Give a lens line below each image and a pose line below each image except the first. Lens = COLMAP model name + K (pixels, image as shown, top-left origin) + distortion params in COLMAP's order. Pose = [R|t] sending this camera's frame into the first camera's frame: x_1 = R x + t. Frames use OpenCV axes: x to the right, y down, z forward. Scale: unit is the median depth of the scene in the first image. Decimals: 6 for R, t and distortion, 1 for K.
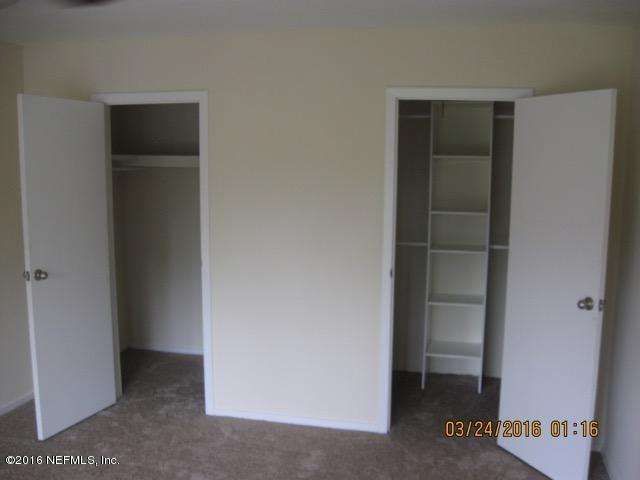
lens RADIAL K [[771.3, 0, 320.0], [0, 771.3, 240.0], [0, 0, 1]] dist [-0.196970, 0.077486]
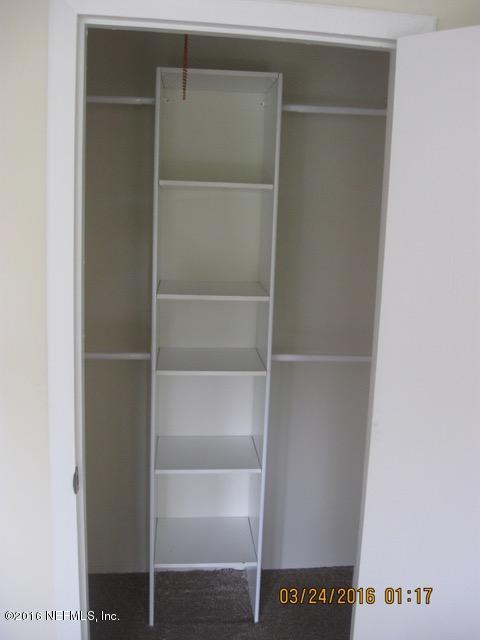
lens RADIAL K [[771.3, 0, 240.0], [0, 771.3, 320.0], [0, 0, 1]] dist [-0.196970, 0.077486]
pose [[0.959848, -0.034610, 0.278377, 0.056061], [0.015868, 0.997470, 0.069299, -0.053456], [-0.280071, -0.062099, 0.957969, 0.502442]]
